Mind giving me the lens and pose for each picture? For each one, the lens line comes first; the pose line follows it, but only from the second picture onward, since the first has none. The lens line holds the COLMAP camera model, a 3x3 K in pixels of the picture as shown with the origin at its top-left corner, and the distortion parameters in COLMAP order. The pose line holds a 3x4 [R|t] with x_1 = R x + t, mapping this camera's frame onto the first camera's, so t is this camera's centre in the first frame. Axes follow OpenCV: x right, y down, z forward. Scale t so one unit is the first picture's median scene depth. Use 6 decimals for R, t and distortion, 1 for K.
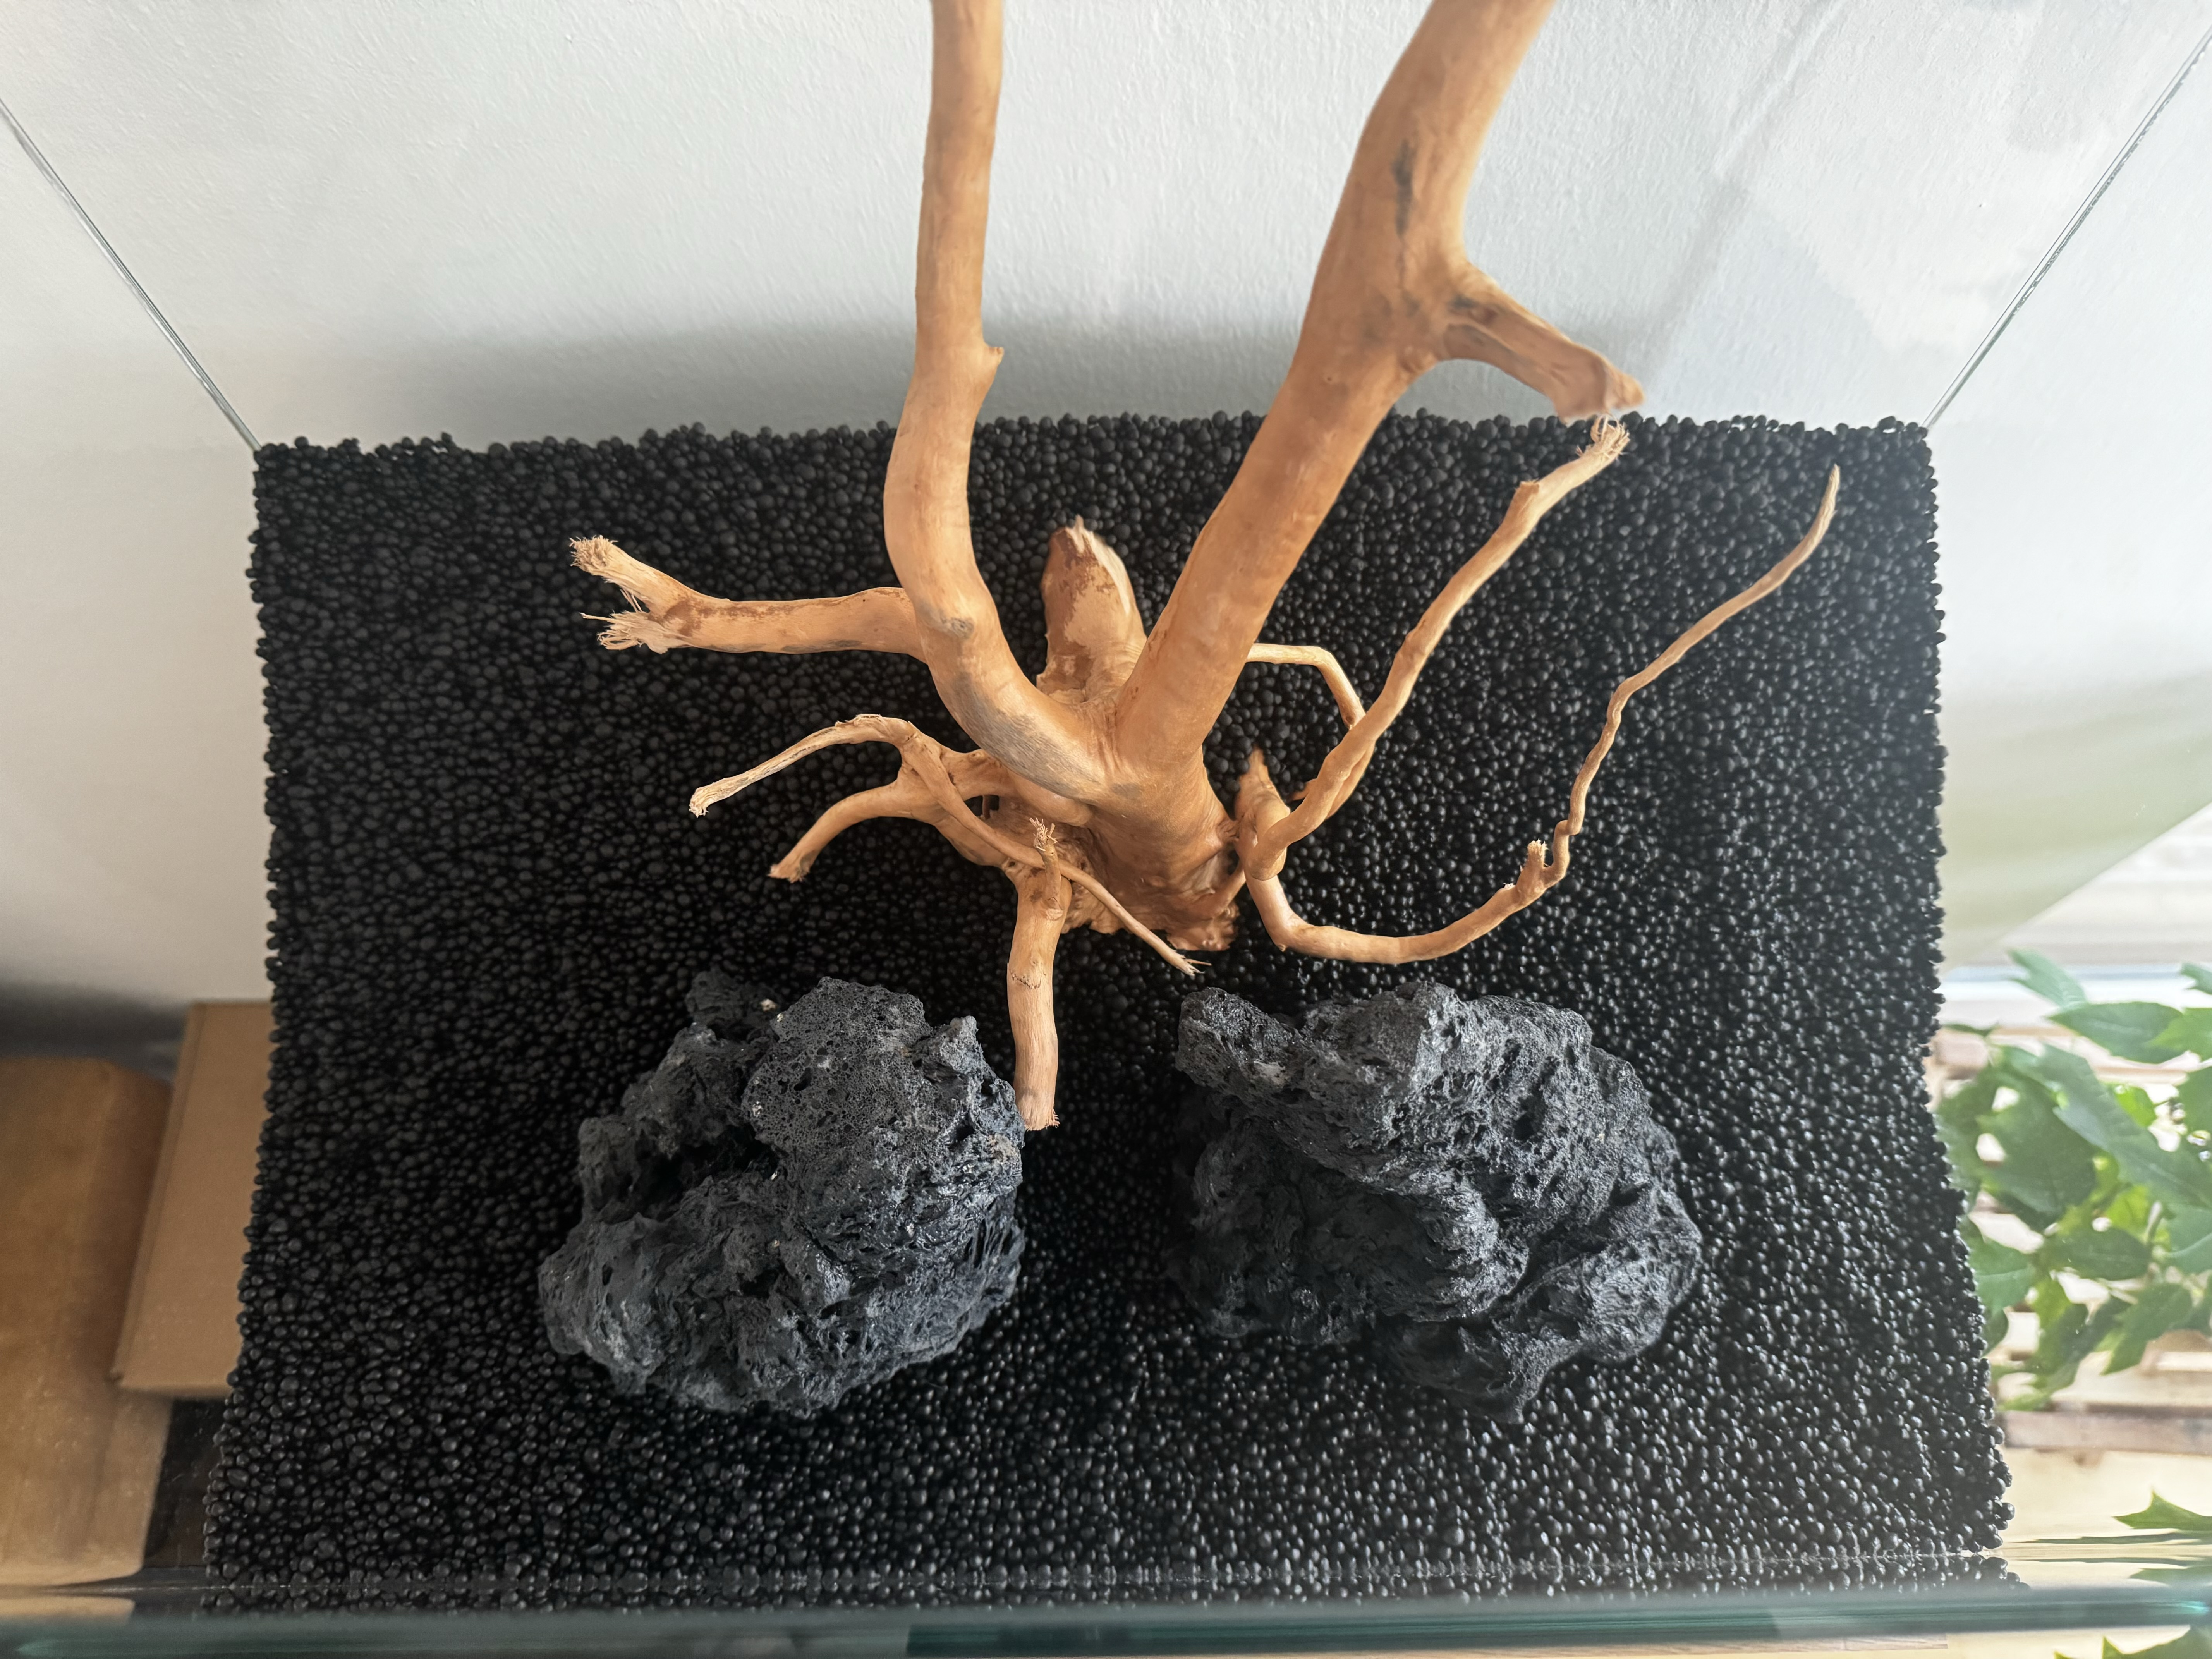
lens RADIAL K [[1571.0, 0, 1126.4], [0, 1571.0, 835.2], [0, 0, 1]] dist [-0.033848, -0.024211]
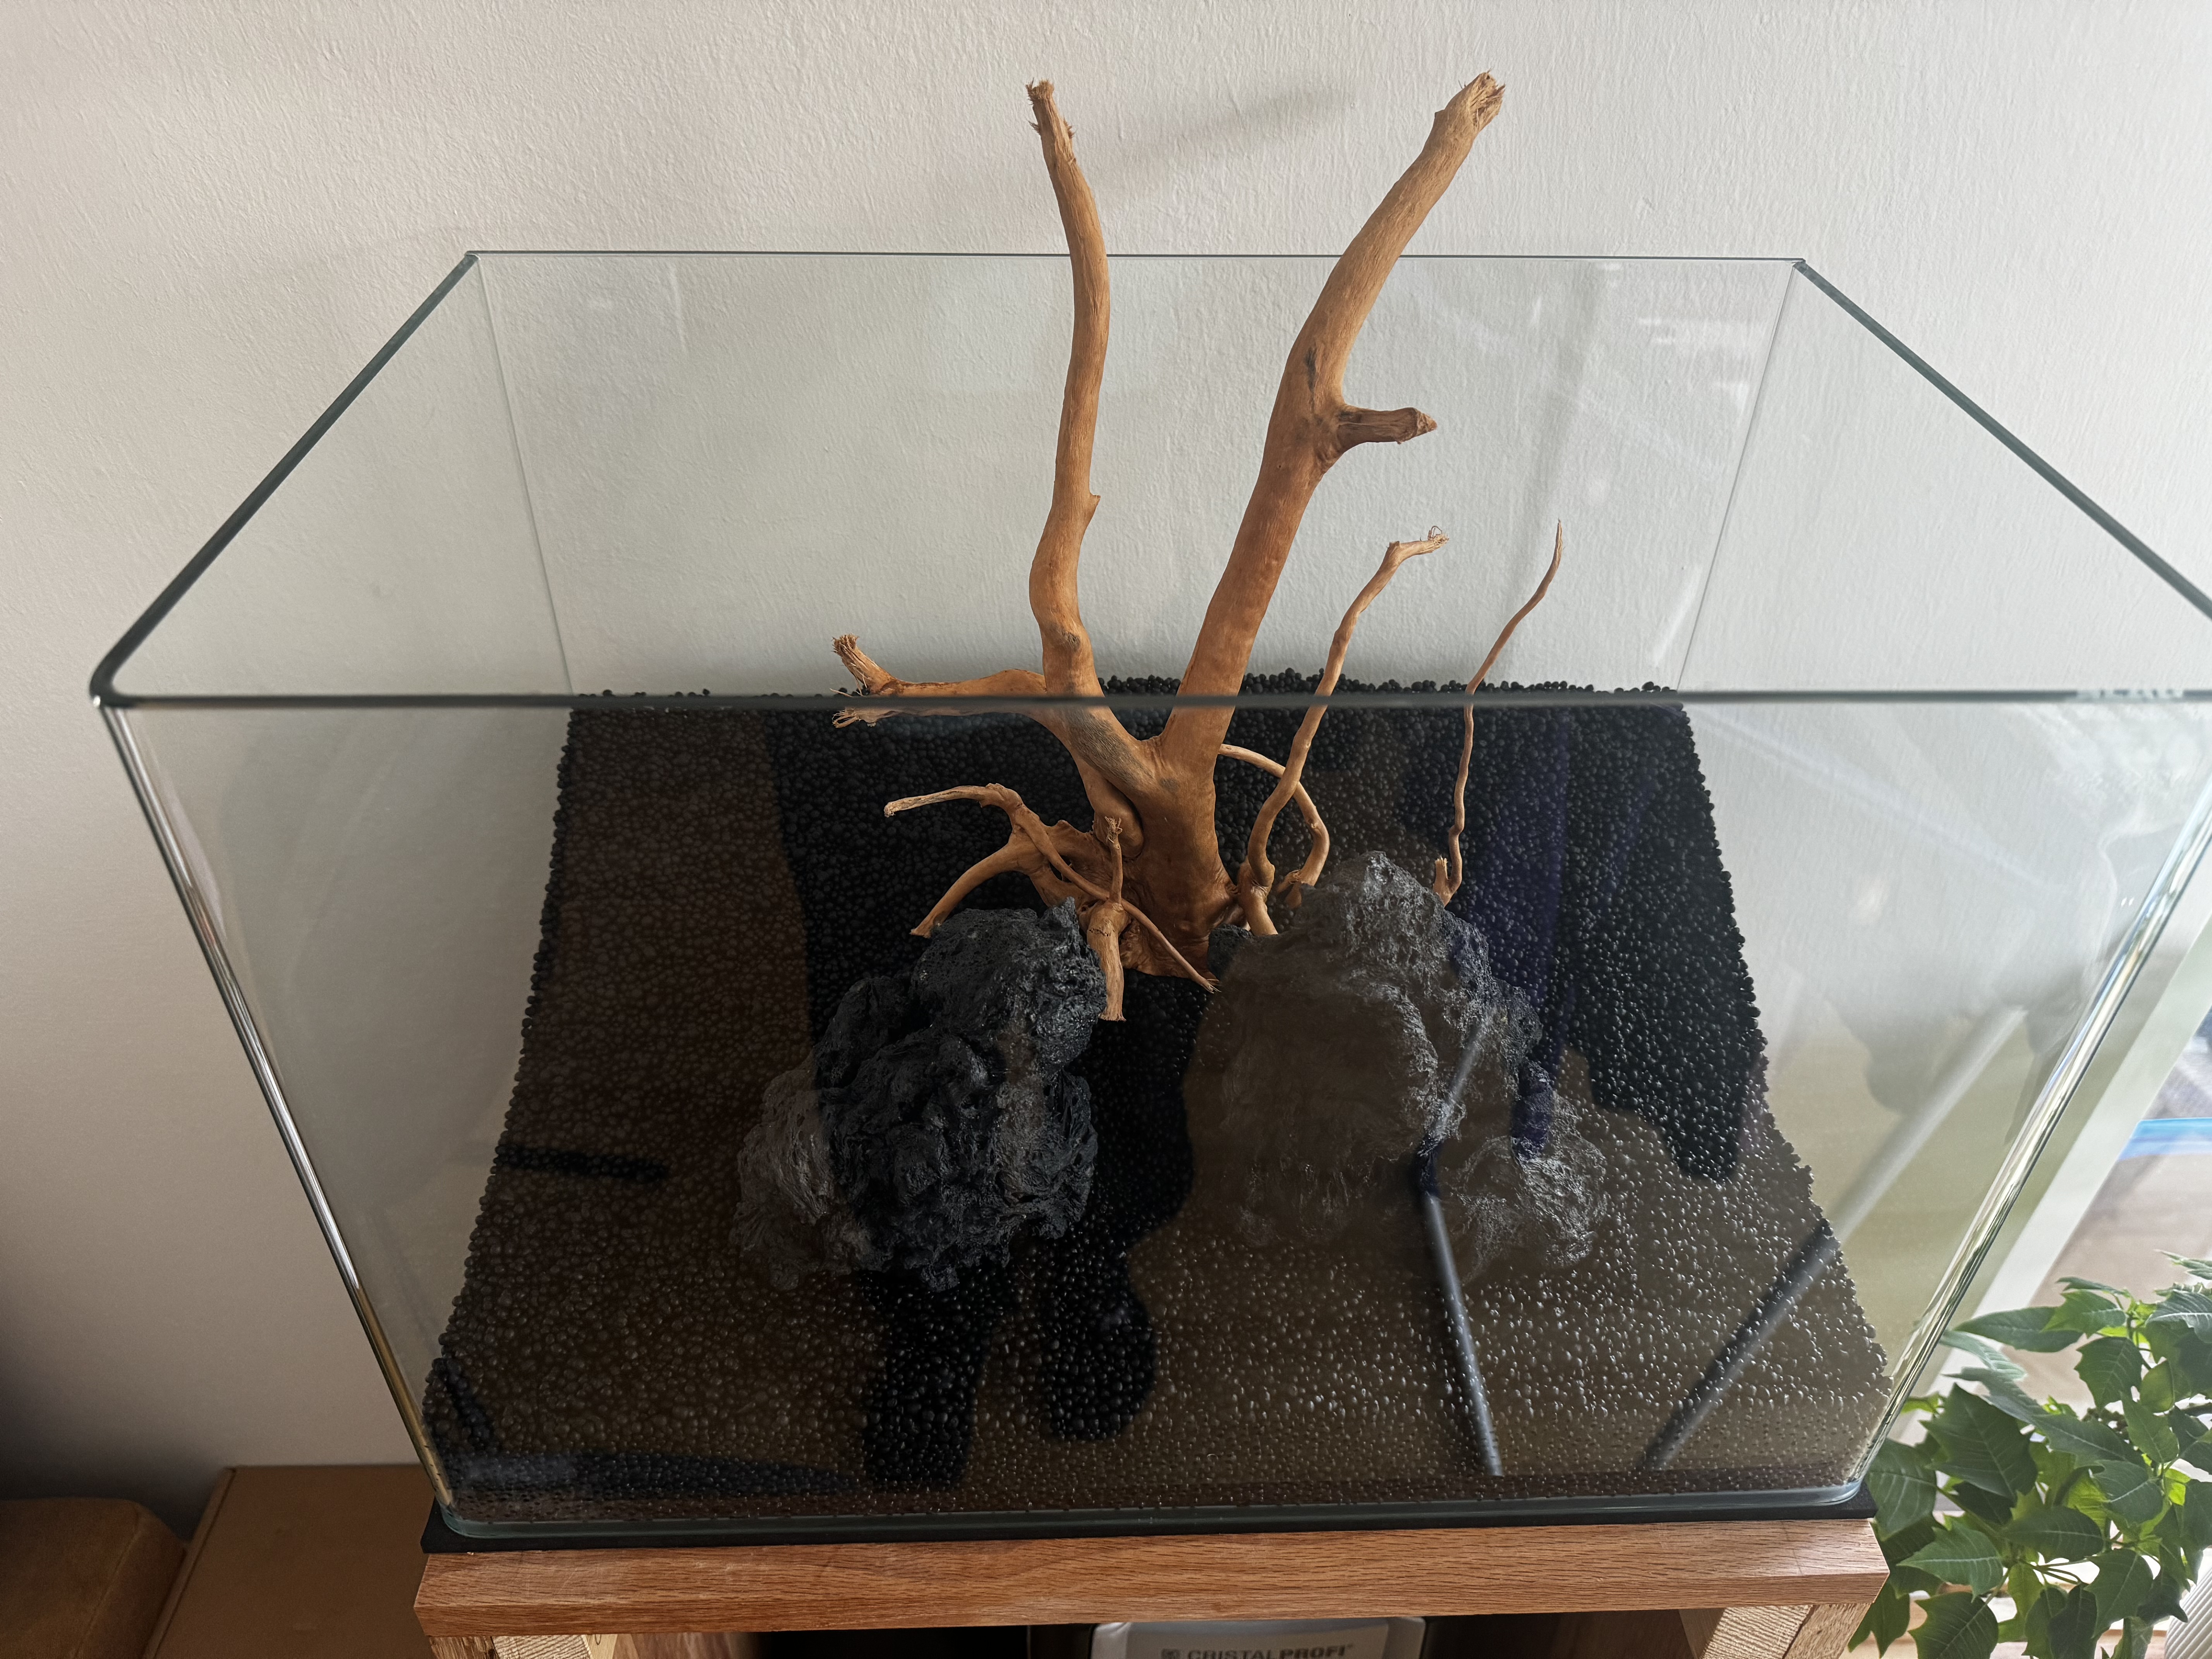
lens RADIAL K [[1571.0, 0, 1100.7], [0, 1571.0, 827.8], [0, 0, 1]] dist [-0.033848, -0.024211]
pose [[0.999920, -0.006157, 0.011087, -0.070156], [0.010794, 0.872169, -0.489085, 0.629389], [-0.006659, 0.489165, 0.872166, -0.285223]]
